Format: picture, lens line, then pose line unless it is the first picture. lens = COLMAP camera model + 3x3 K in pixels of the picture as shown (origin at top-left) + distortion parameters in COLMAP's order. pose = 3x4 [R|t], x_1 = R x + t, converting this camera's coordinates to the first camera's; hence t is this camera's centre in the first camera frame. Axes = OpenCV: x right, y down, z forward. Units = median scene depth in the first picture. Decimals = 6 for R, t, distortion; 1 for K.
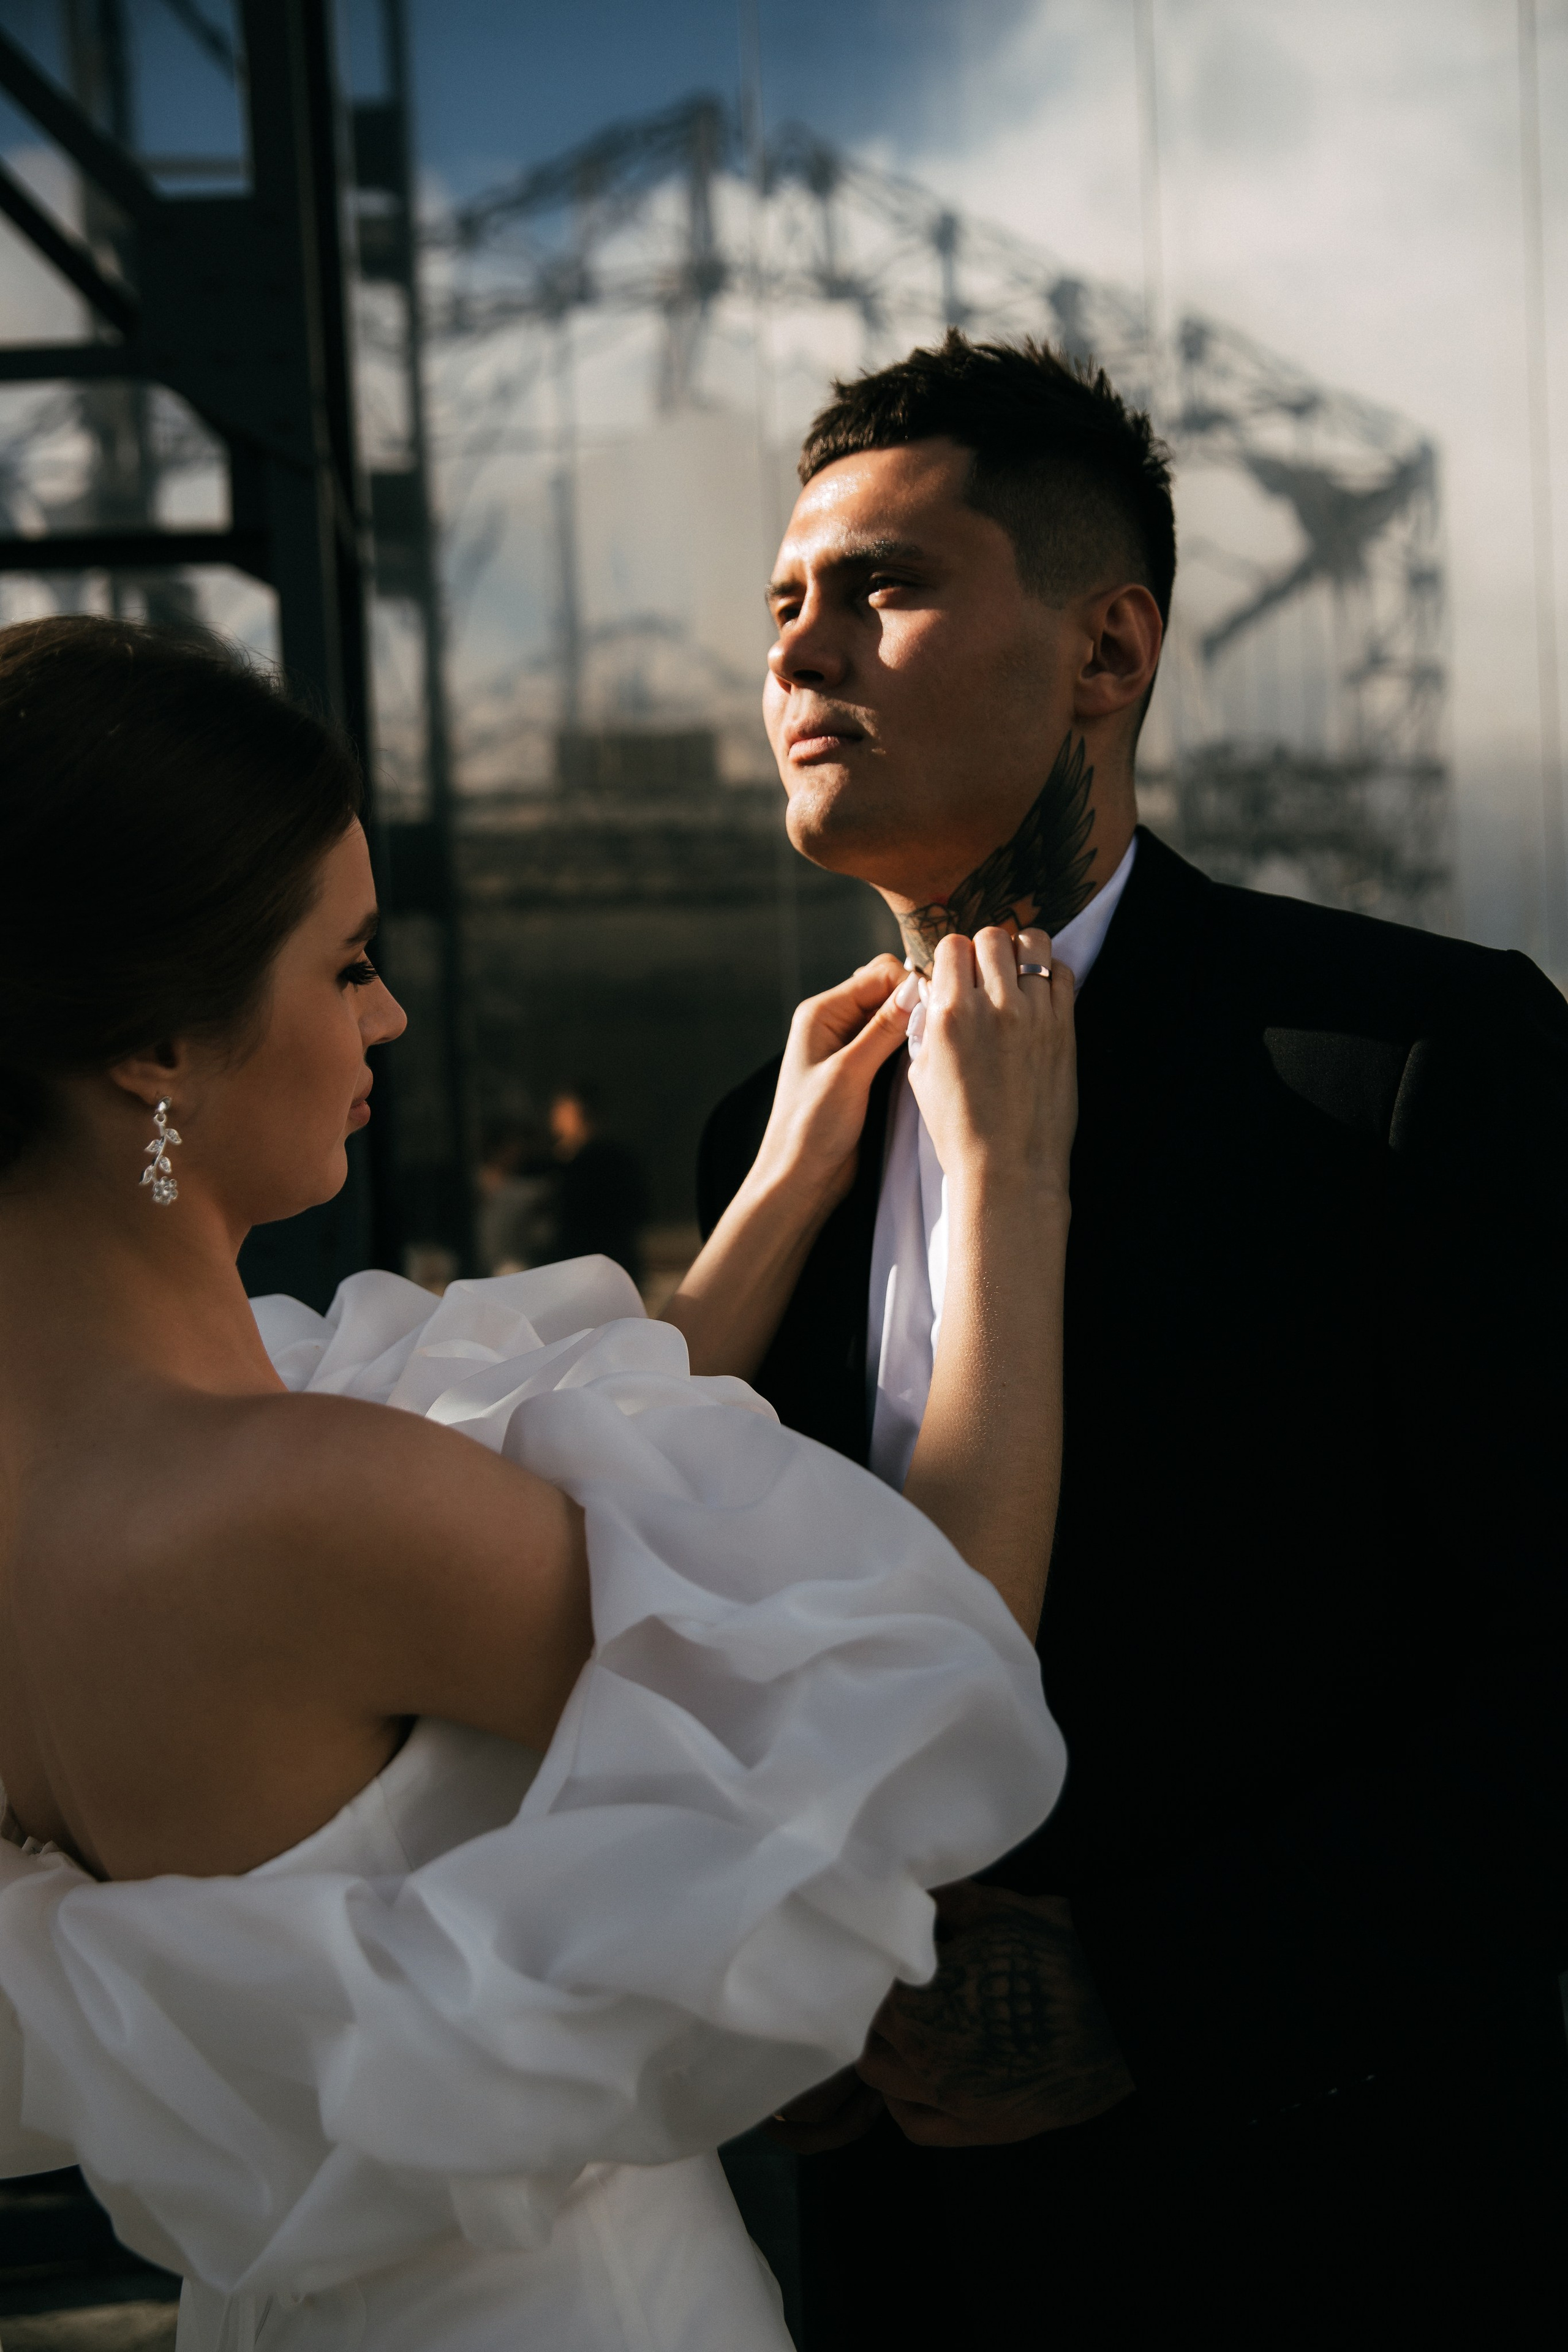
lens RADIAL K [[2358.7, 0, 784.0], [0, 2358.7, 1176.0], [0, 0, 1]] dist [0.001530, 0.100979]
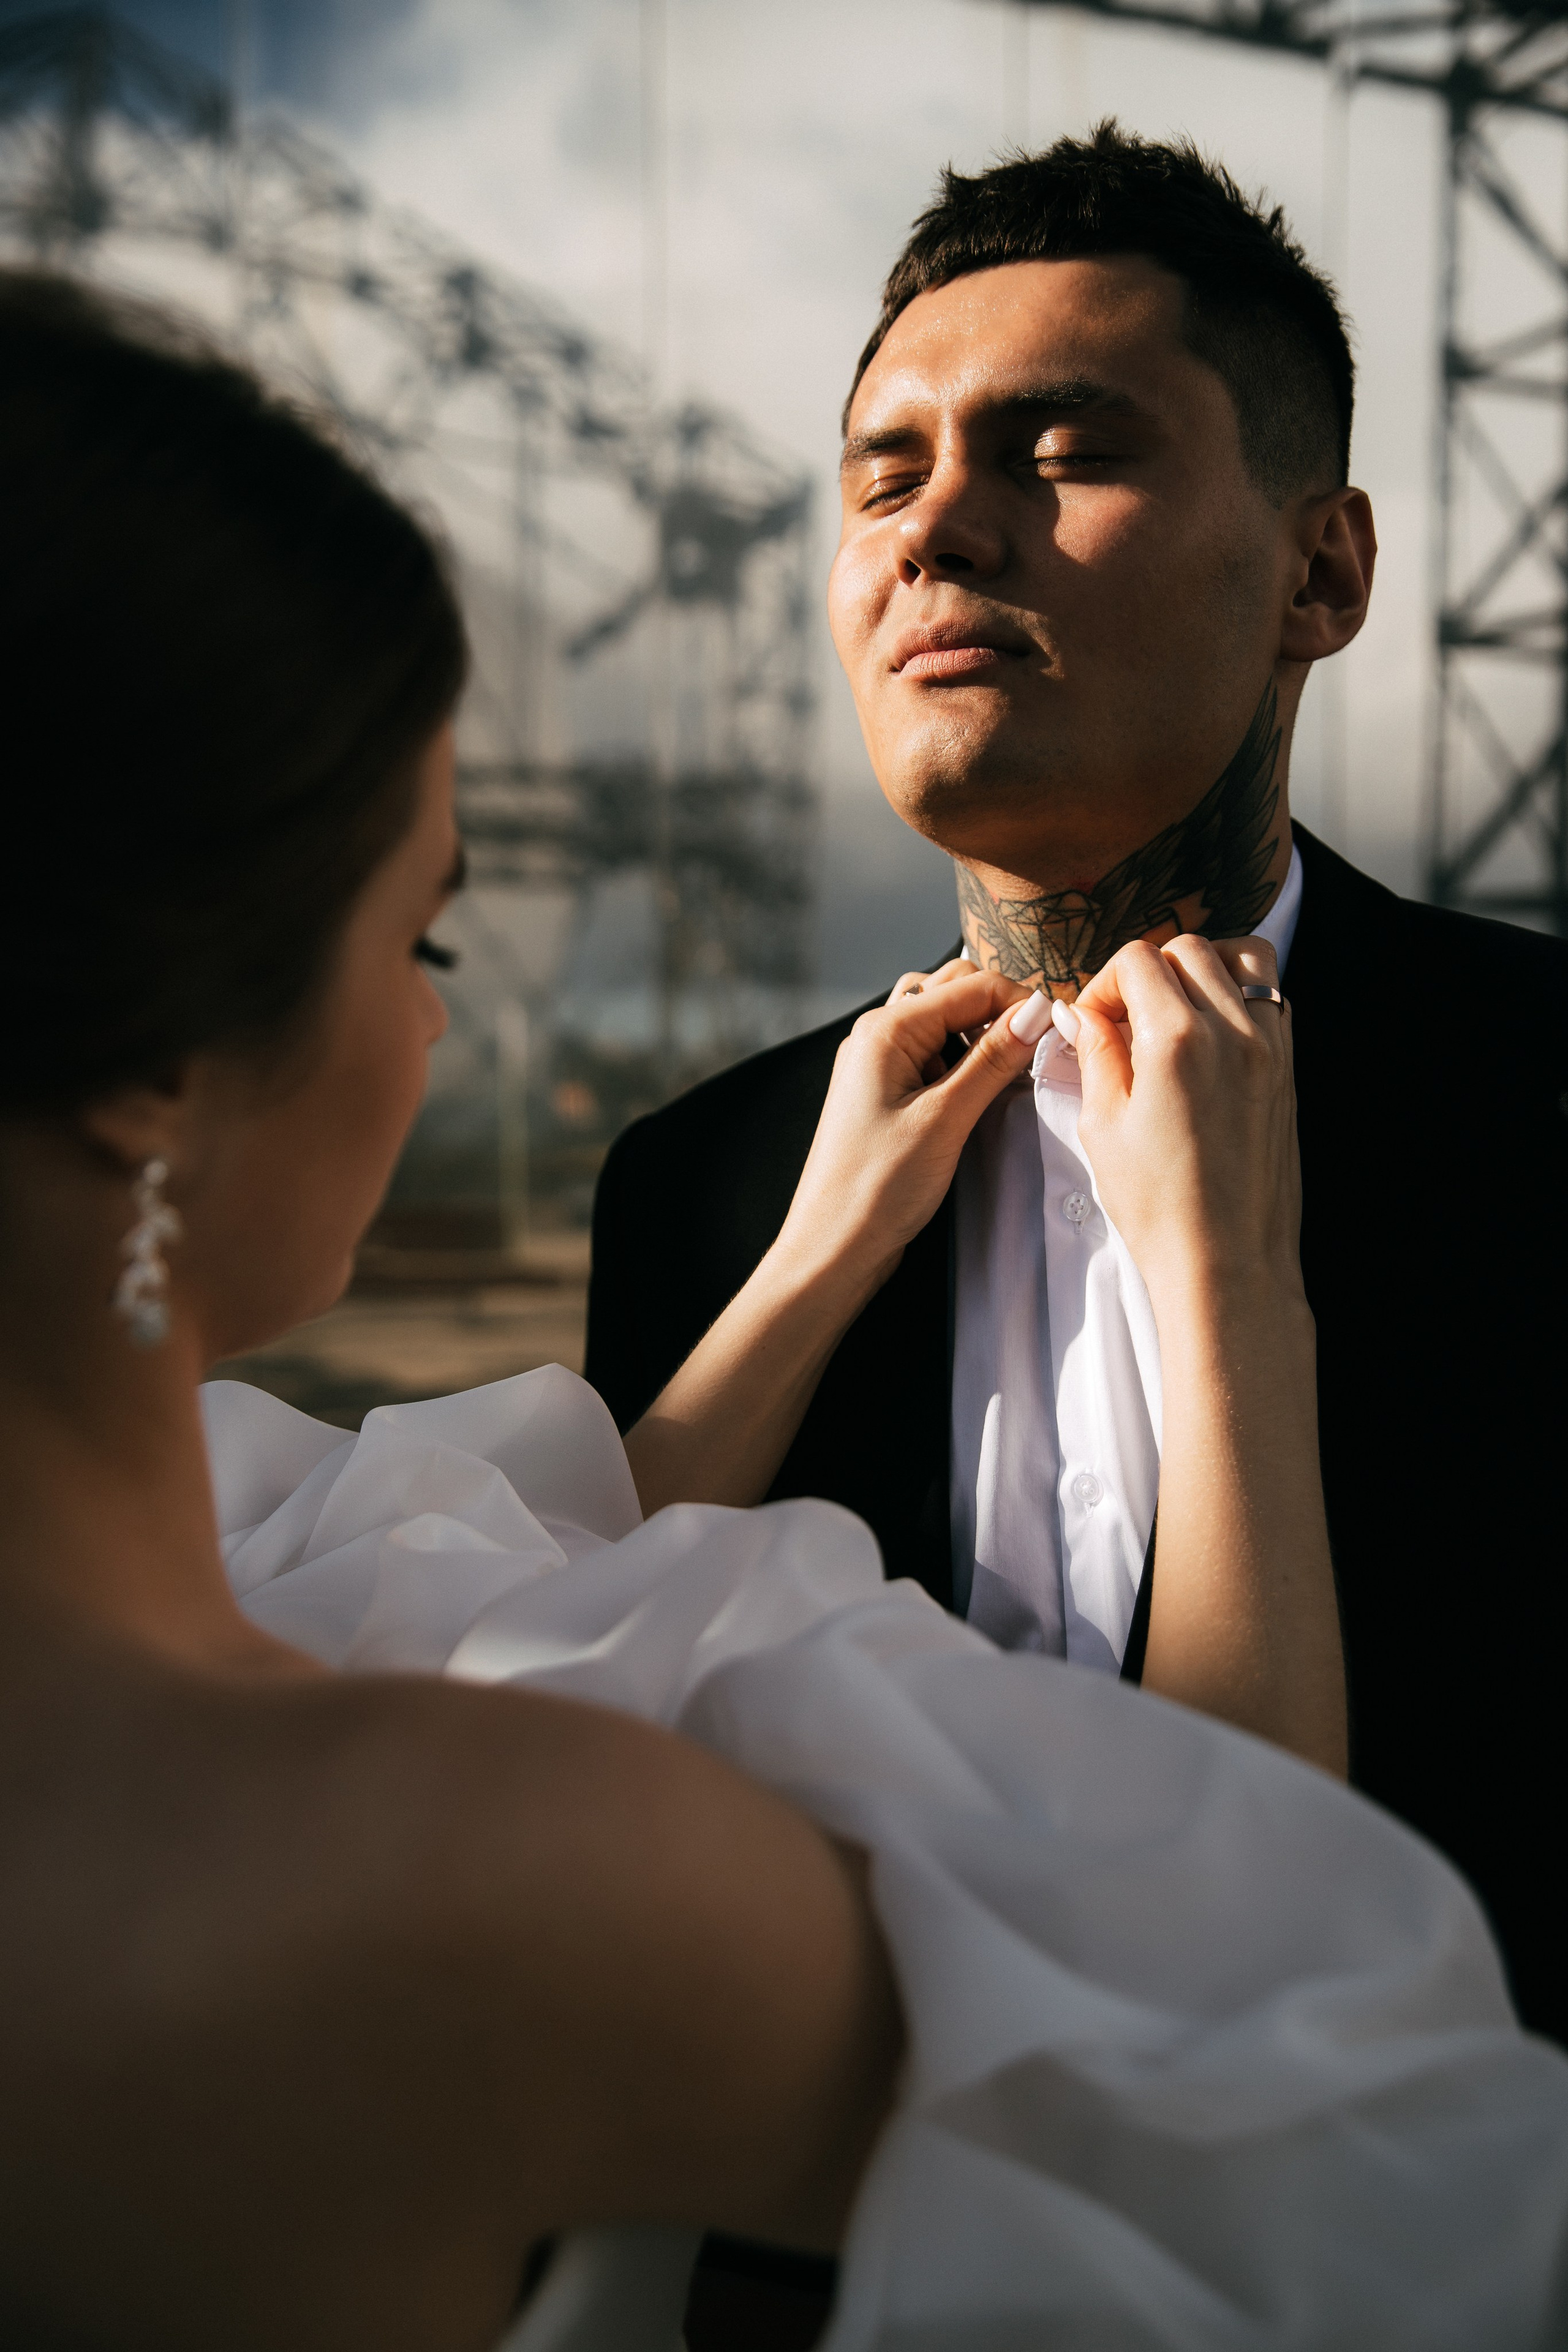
lens RADIAL K [[2395.1, 0, 784.0], [0, 2395.1, 1176.0], [0, 0, 1]] dist [-0.193869, 0.865697]
pose [[0.951124, 0.032434, 0.307102, -0.249395], [-0.025837, 0.999340, -0.025521, -0.007886], [-0.307727, 0.016339, 0.951334, 0.338137]]
